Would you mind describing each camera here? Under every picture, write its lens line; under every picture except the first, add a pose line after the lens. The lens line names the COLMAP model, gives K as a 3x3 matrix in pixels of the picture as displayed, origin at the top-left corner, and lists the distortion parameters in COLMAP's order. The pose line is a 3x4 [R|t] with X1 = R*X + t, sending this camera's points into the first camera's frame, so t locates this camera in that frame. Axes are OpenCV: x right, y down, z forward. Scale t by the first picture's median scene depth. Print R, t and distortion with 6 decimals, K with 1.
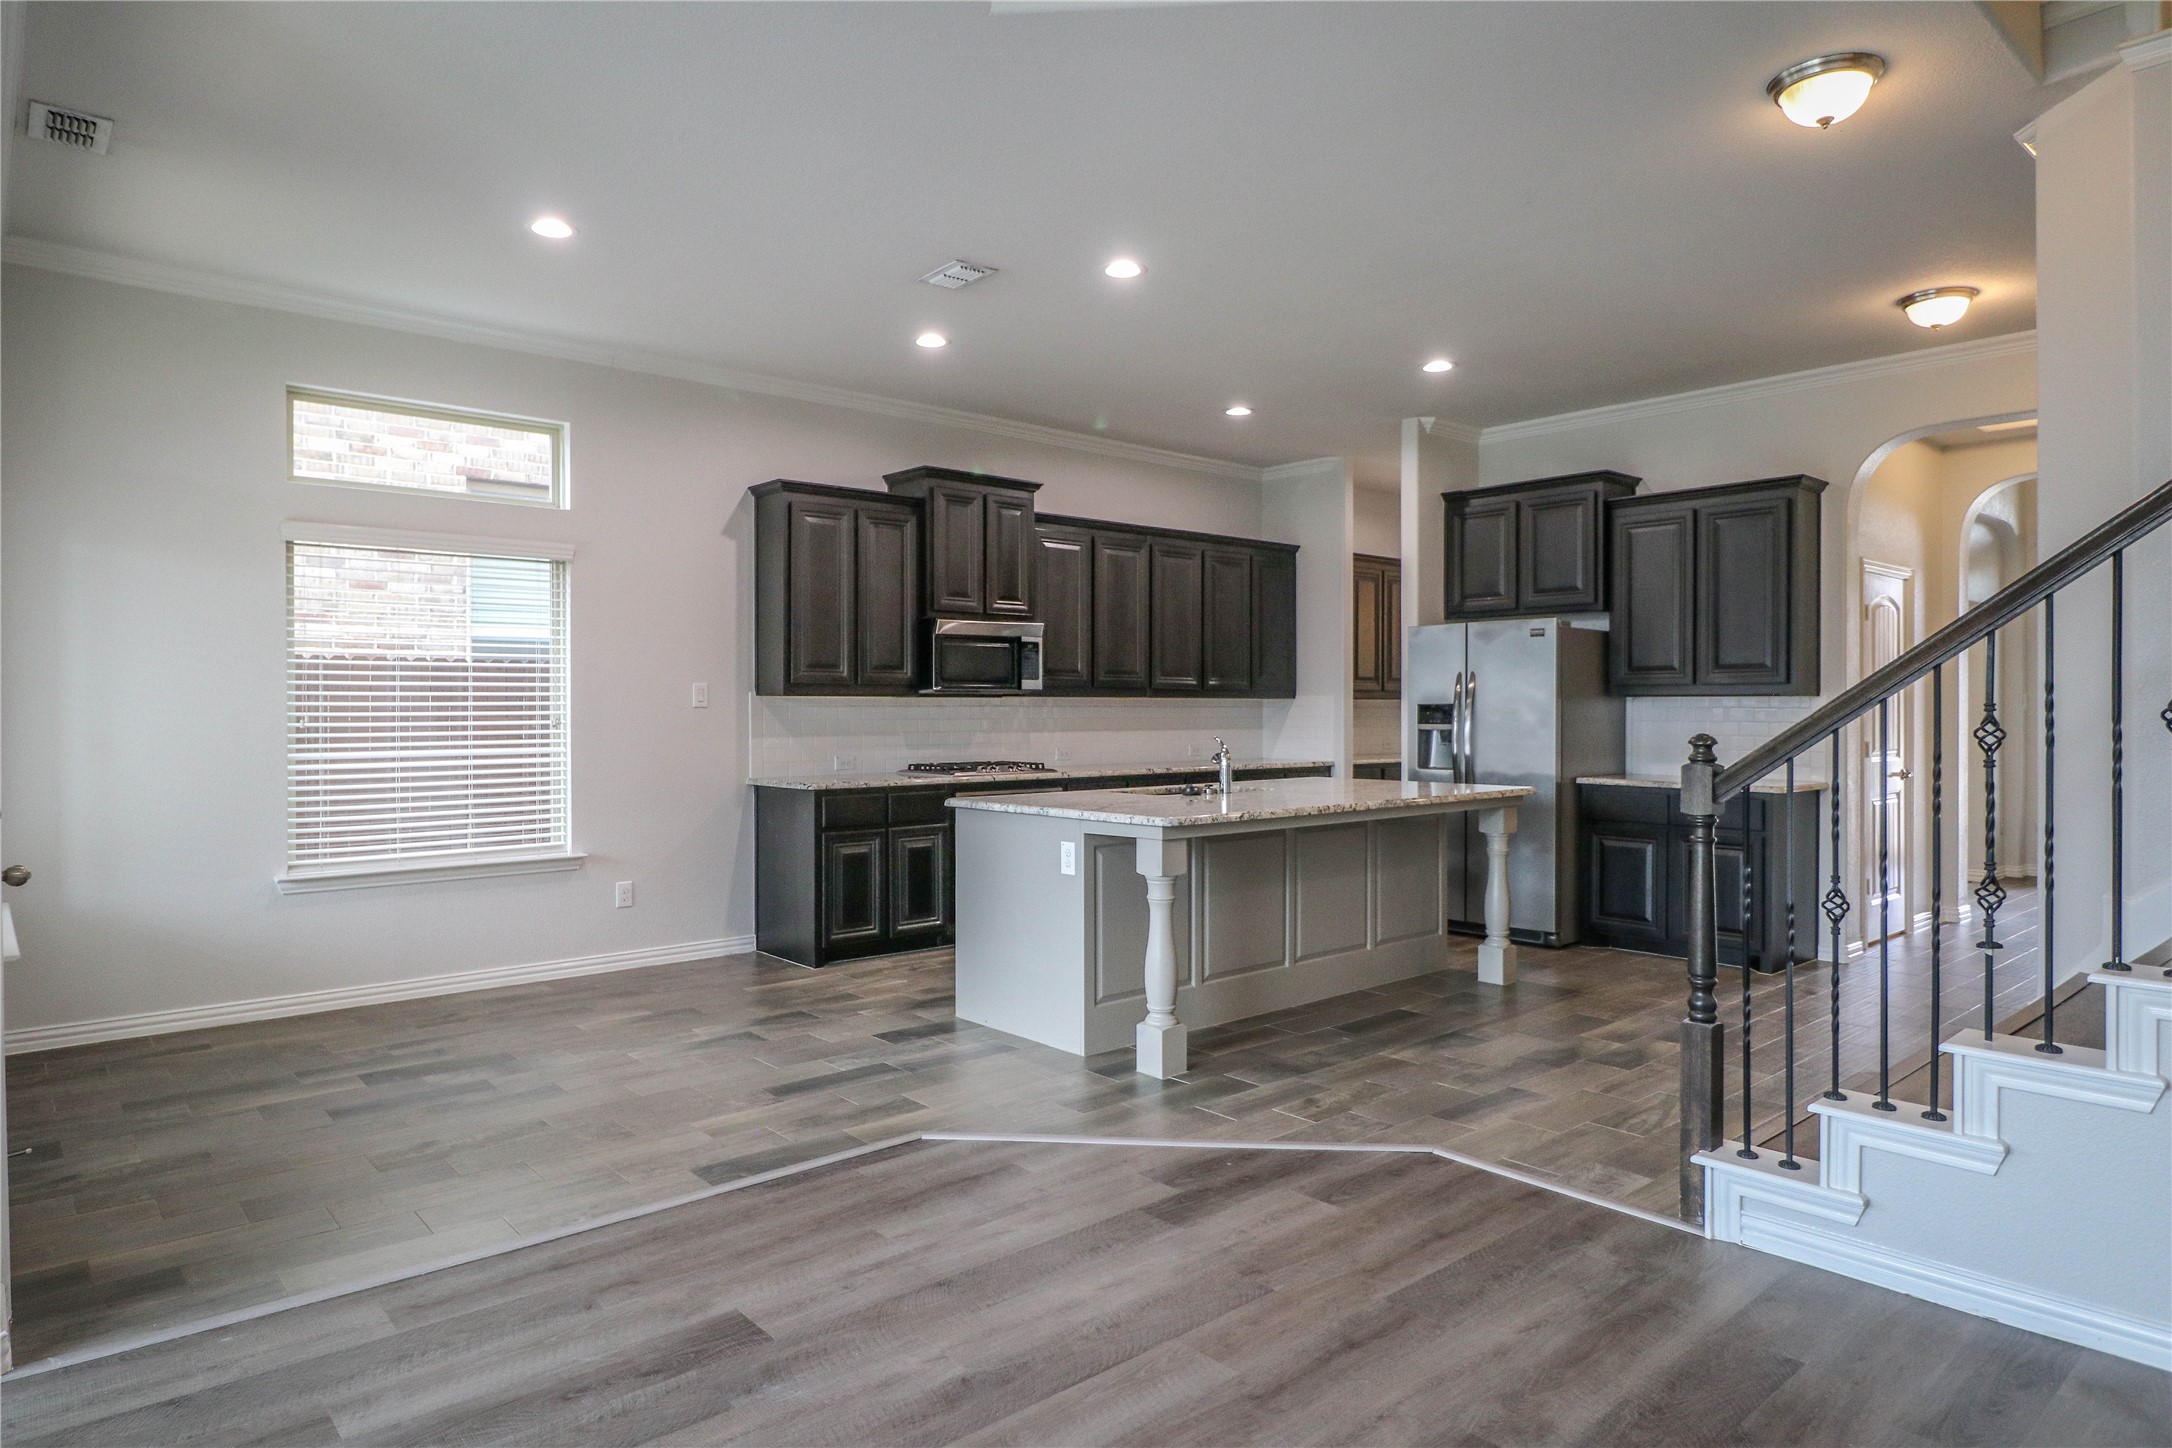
lens RADIAL K [[1272.5, 0, 1086.0], [0, 1272.5, 724.0], [0, 0, 1]] dist [-0.000972, -0.000346]
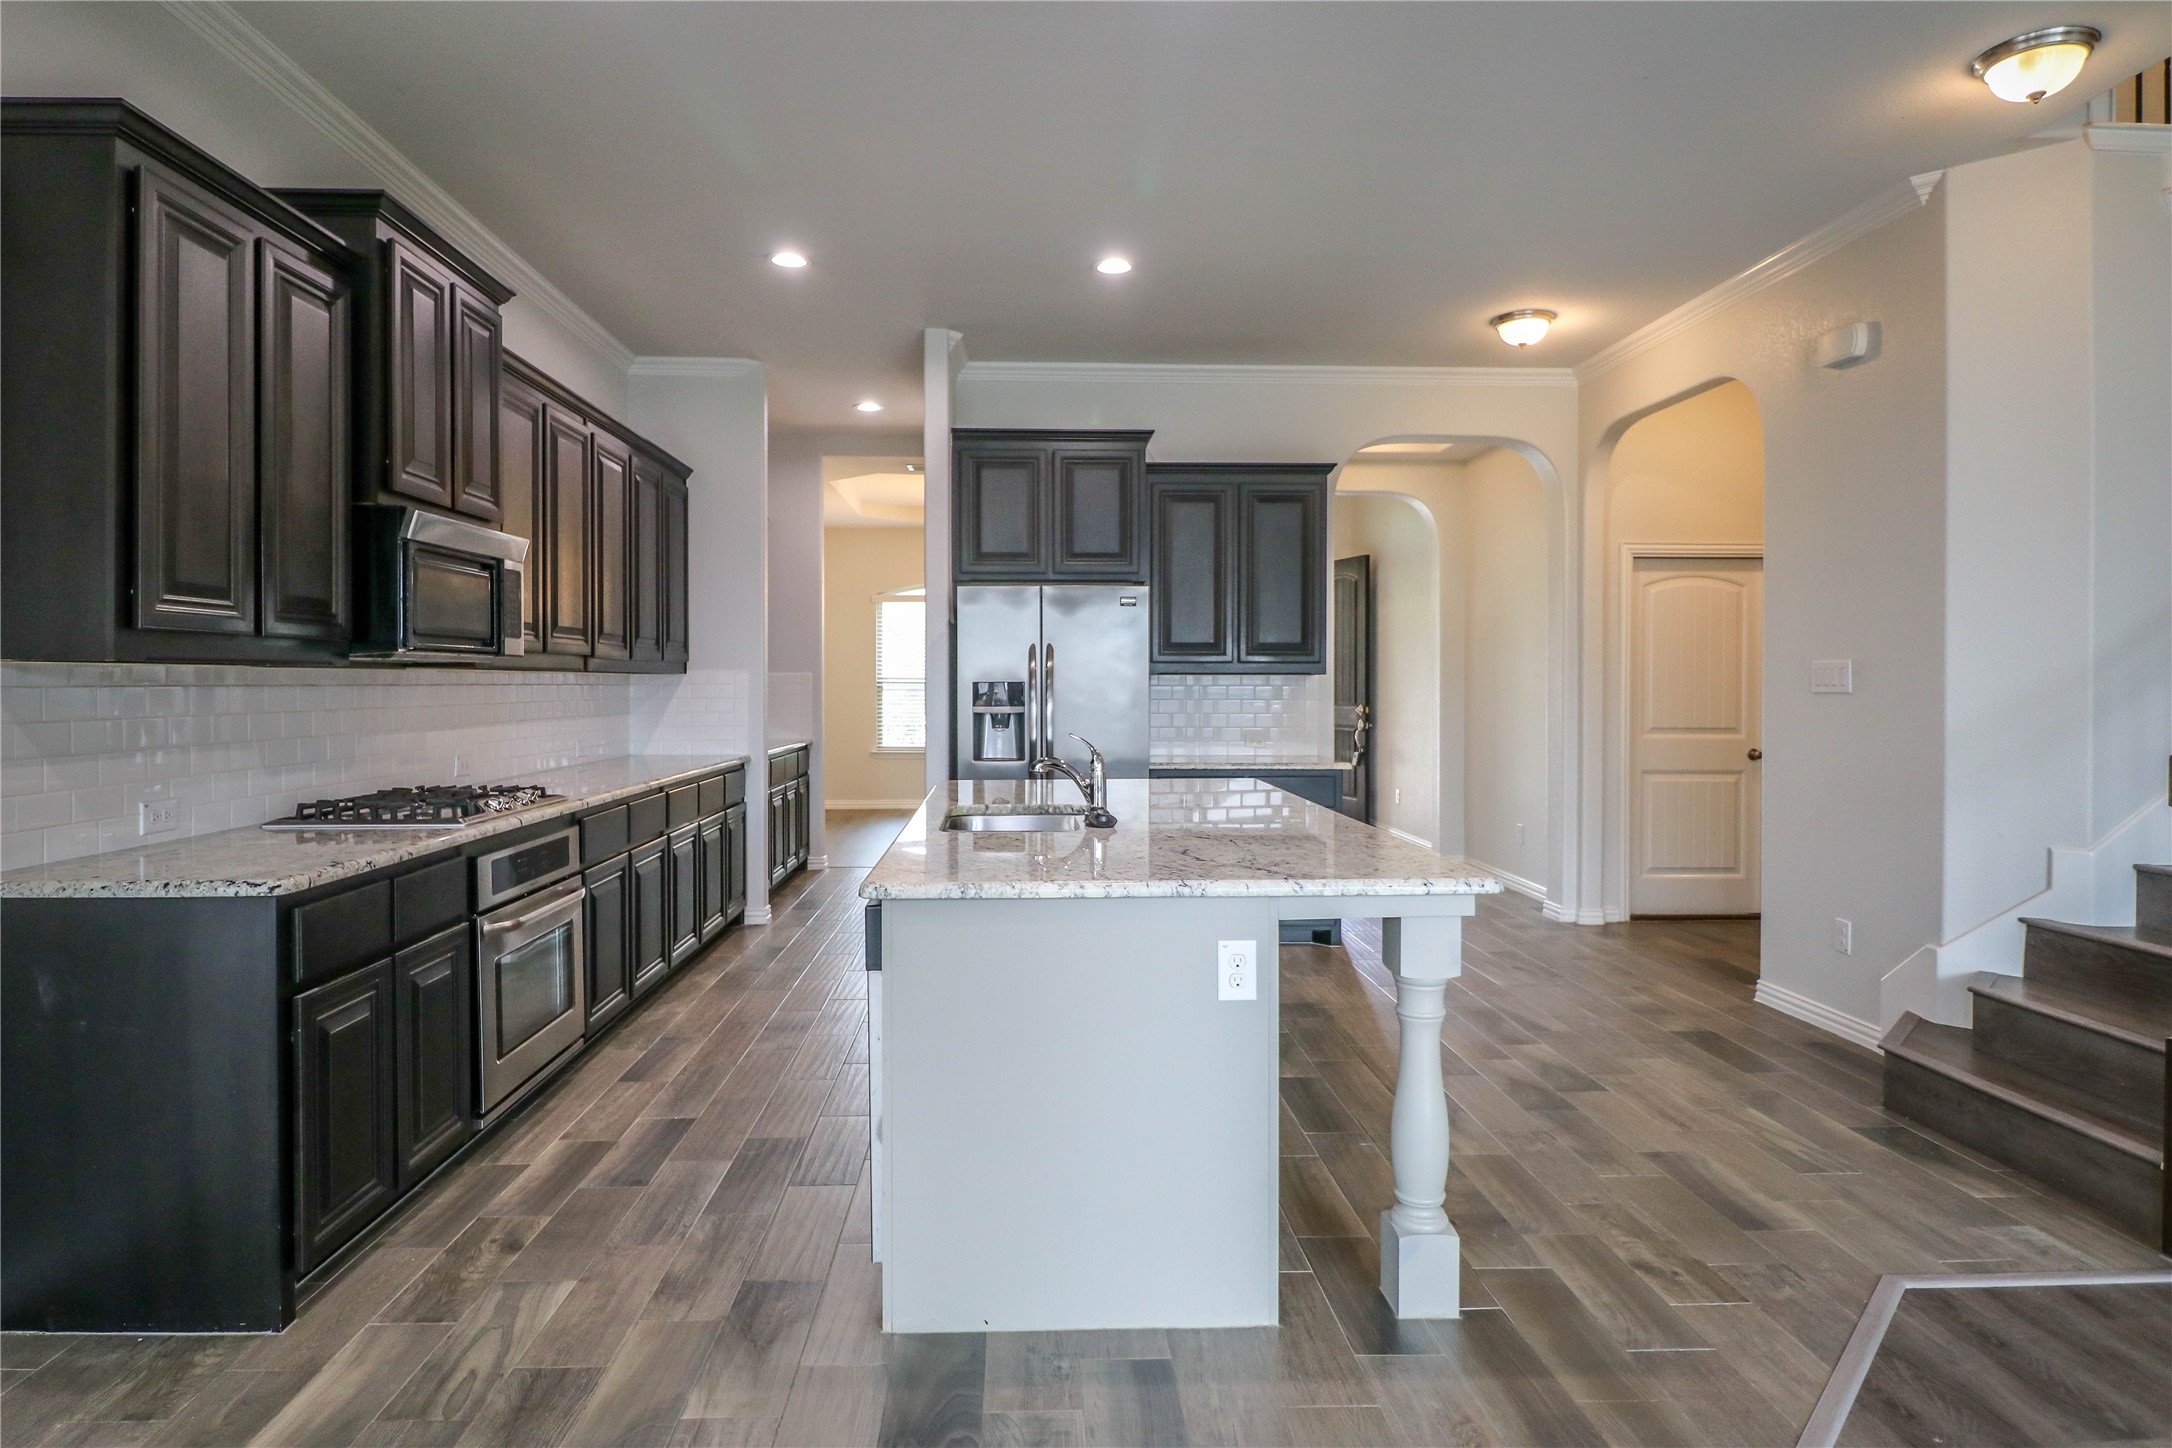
lens RADIAL K [[1183.9, 0, 1077.8], [0, 1183.9, 697.8], [0, 0, 1]] dist [0.017658, -0.022505]
pose [[0.636665, -0.009305, 0.771085, -0.330175], [0.010466, 0.999939, 0.003425, -0.009026], [-0.771070, 0.005889, 0.636724, 0.542929]]
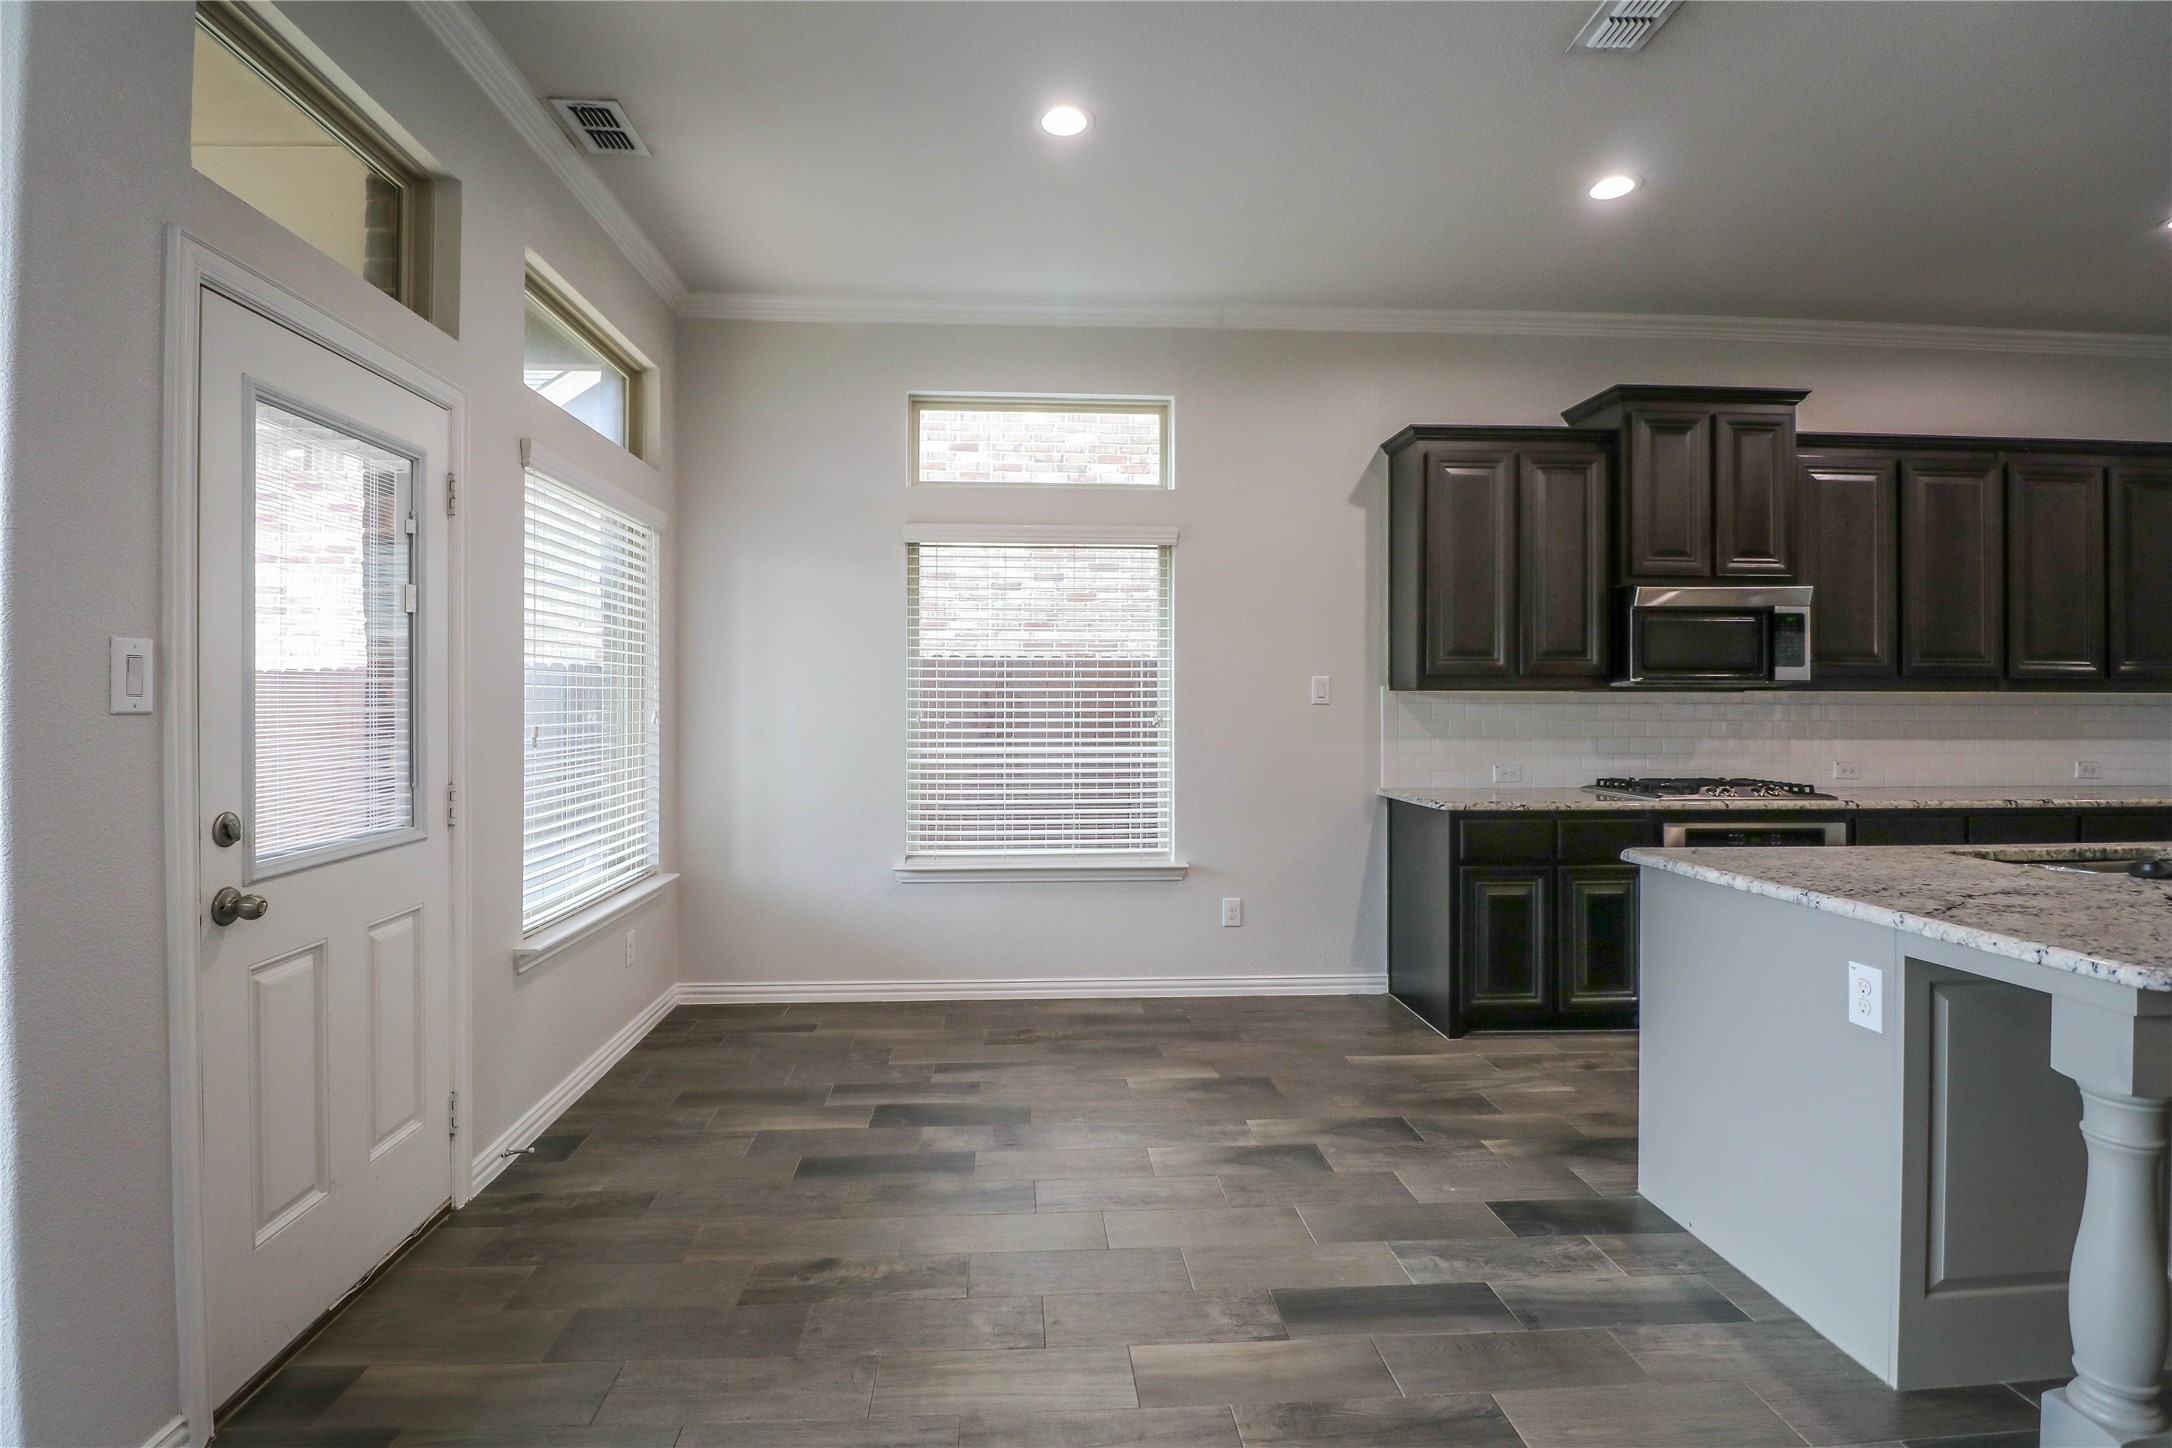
lens RADIAL K [[1022.5, 0, 1054.9], [0, 1022.5, 696.4], [0, 0, 1]] dist [0.001832, -0.014509]
pose [[0.780290, -0.001673, -0.625416, -0.009155], [-0.010824, 0.999811, -0.016179, -0.005129], [0.625325, 0.019394, 0.780124, 0.344247]]
